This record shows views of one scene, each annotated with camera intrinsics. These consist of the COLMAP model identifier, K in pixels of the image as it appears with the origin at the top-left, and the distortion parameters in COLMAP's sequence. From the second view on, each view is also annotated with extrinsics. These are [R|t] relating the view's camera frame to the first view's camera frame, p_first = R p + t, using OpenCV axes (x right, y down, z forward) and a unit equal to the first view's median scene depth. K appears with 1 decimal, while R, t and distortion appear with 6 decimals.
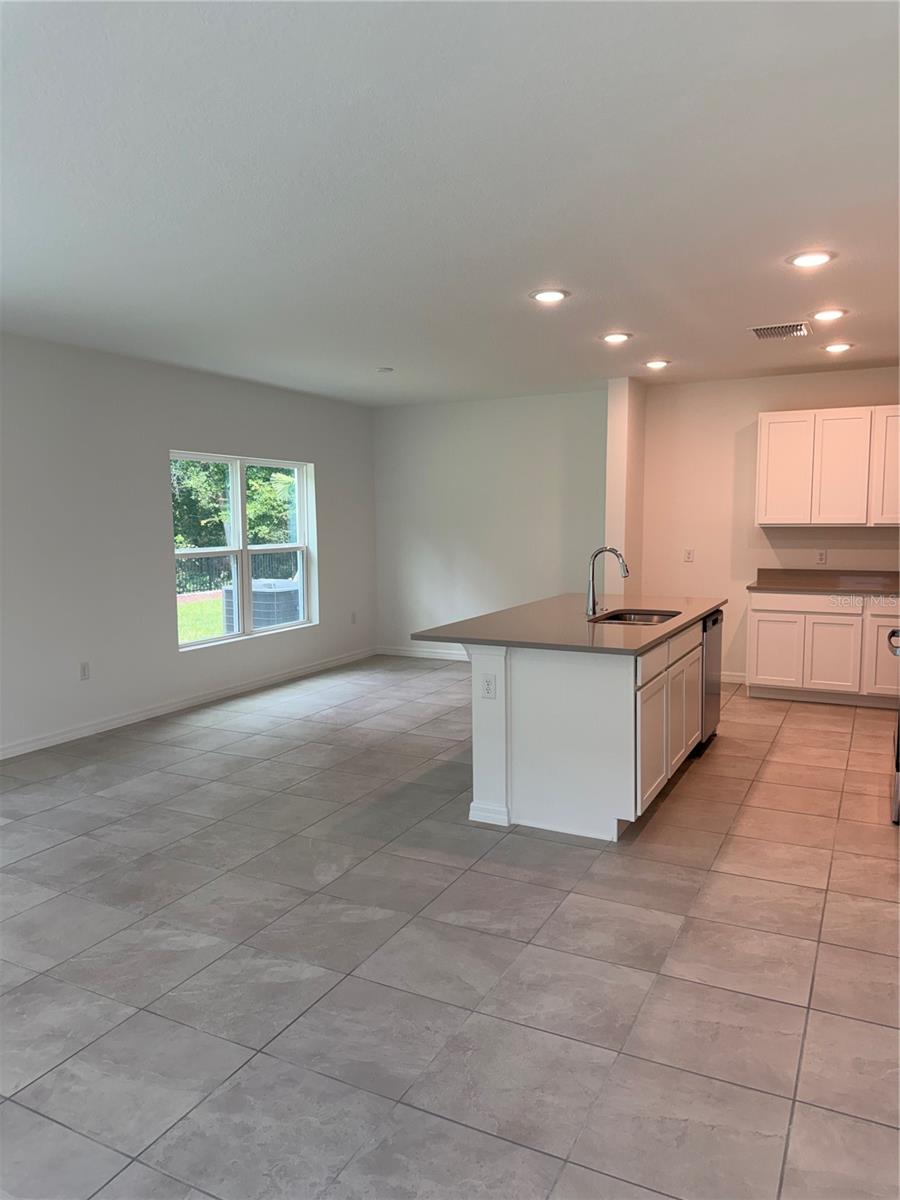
lens RADIAL K [[838.2, 0, 455.5], [0, 838.2, 599.9], [0, 0, 1]] dist [0.036913, -0.043928]
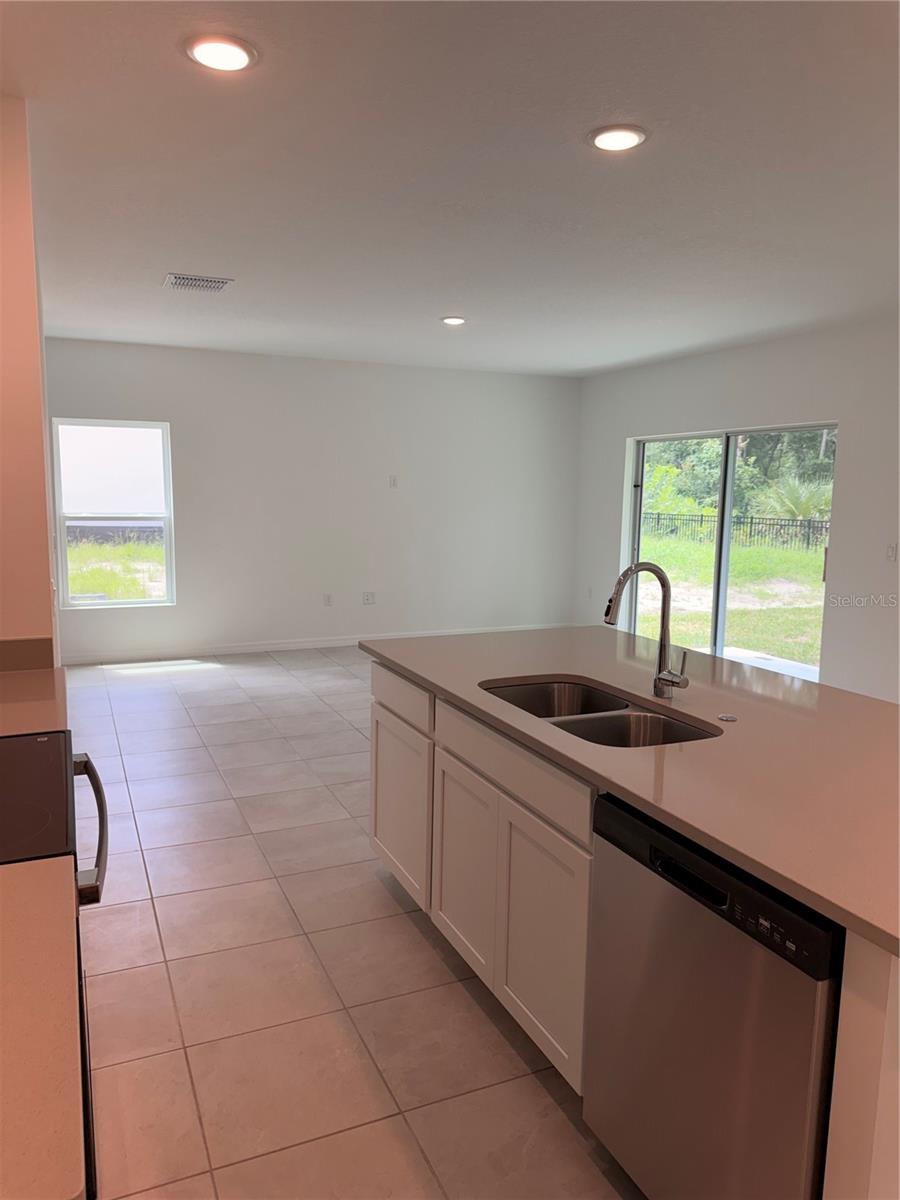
lens RADIAL K [[838.2, 0, 448.8], [0, 838.2, 600.5], [0, 0, 1]] dist [0.036913, -0.043928]
pose [[-0.624797, 0.111706, -0.772755, 0.549489], [-0.085378, 0.974003, 0.209829, -0.120596], [0.776105, 0.197076, -0.599017, 1.042640]]
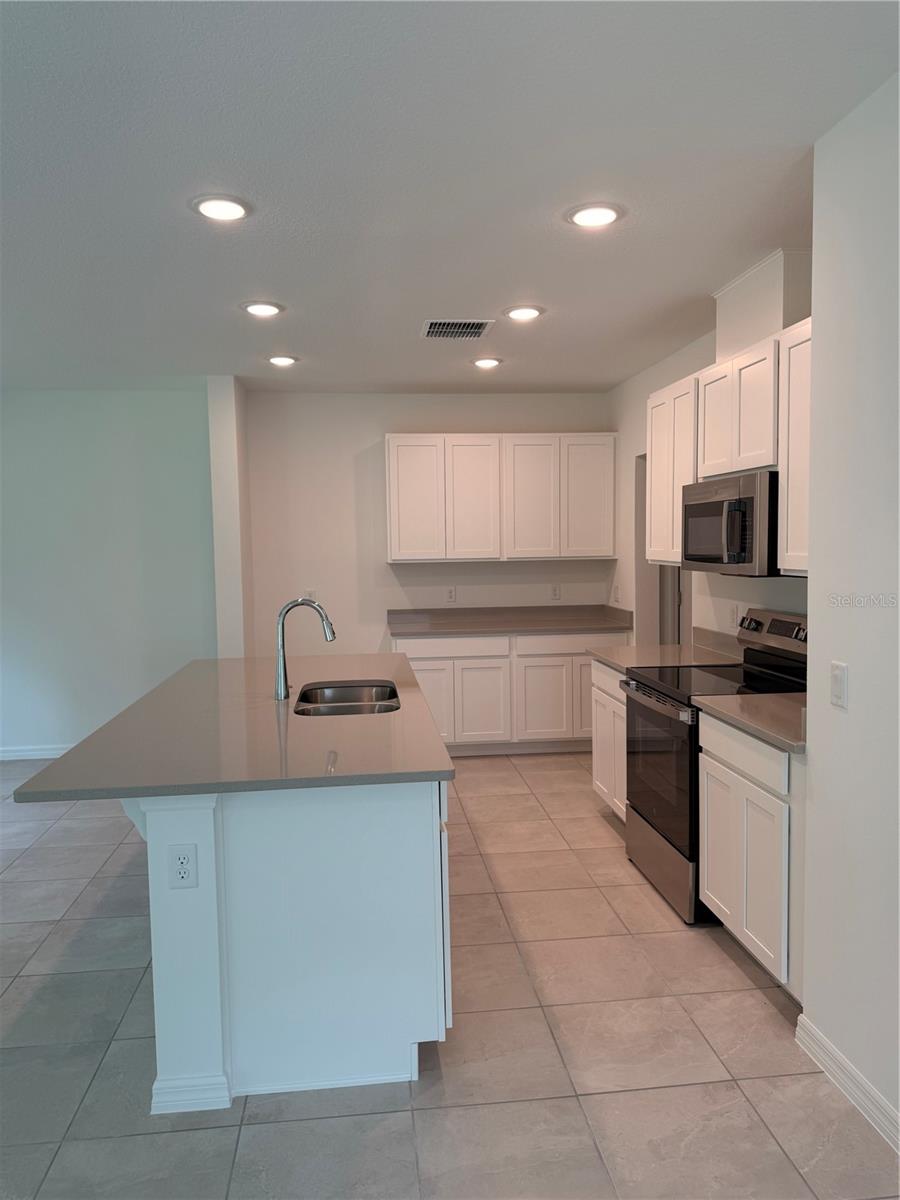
lens RADIAL K [[838.2, 0, 452.3], [0, 838.2, 585.6], [0, 0, 1]] dist [0.036913, -0.043928]
pose [[0.839992, -0.032635, 0.541616, -0.076662], [0.062525, 0.997362, -0.036873, -0.034542], [-0.538984, 0.064838, 0.839817, 0.301144]]
